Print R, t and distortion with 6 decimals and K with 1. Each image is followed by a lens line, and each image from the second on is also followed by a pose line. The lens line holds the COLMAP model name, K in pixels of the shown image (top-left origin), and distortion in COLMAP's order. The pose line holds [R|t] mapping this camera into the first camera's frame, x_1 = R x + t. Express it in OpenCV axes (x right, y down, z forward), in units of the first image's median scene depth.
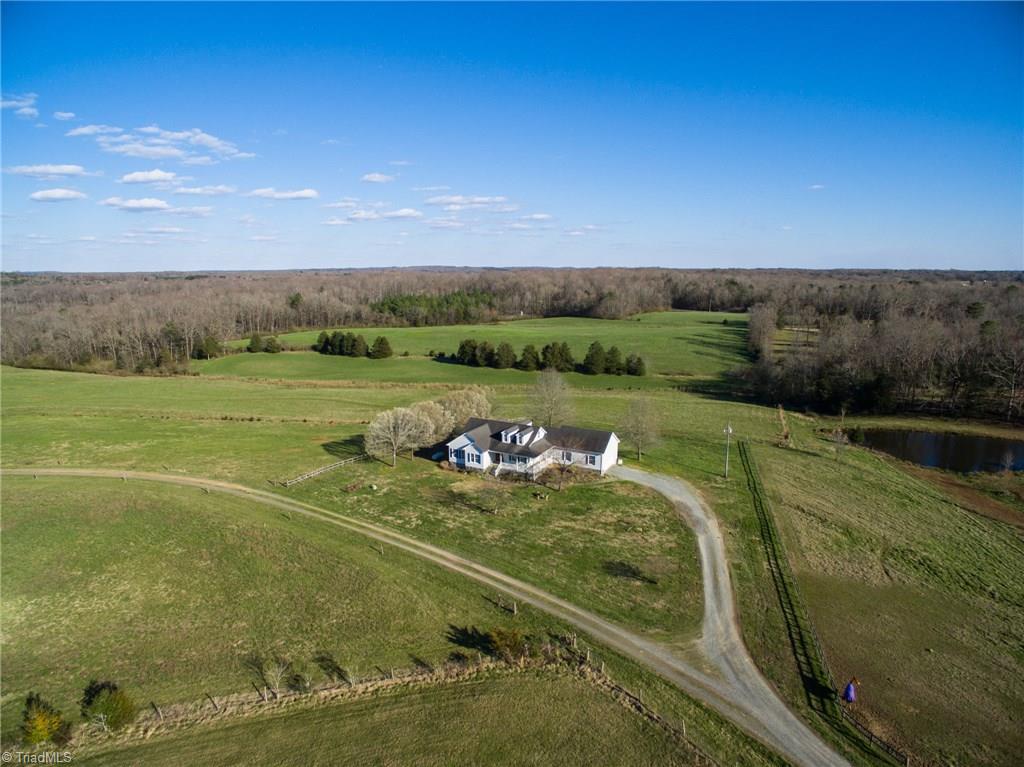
lens RADIAL K [[599.6, 0, 512.0], [0, 599.6, 383.5], [0, 0, 1]] dist [-0.125369, 0.099373]
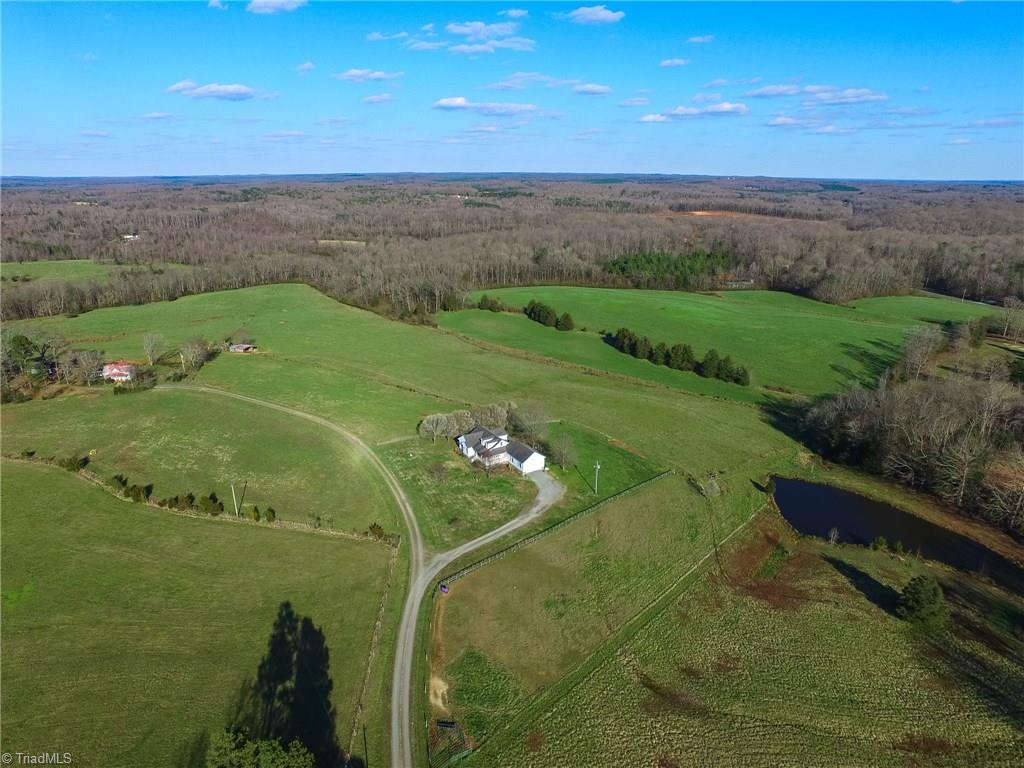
lens RADIAL K [[599.6, 0, 512.0], [0, 599.6, 384.0], [0, 0, 1]] dist [-0.125369, 0.099373]
pose [[0.881233, 0.164947, -0.442968, 0.256472], [-0.106087, 0.982248, 0.154710, -0.114095], [0.460623, -0.089343, 0.883088, -0.168926]]
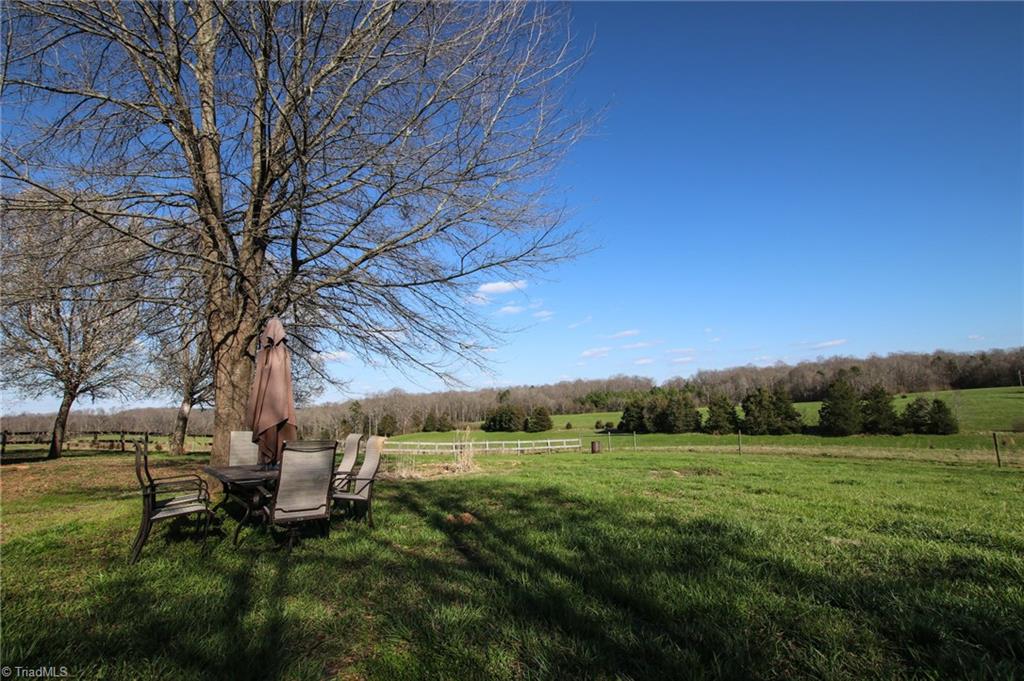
lens RADIAL K [[485.6, 0, 512.0], [0, 485.6, 340.5], [0, 0, 1]] dist [-0.006118, -0.001118]
pose [[0.901244, -0.095045, -0.422759, 0.046413], [-0.036671, 0.955417, -0.292973, 0.035709], [0.431757, 0.279543, 0.857579, 0.361443]]
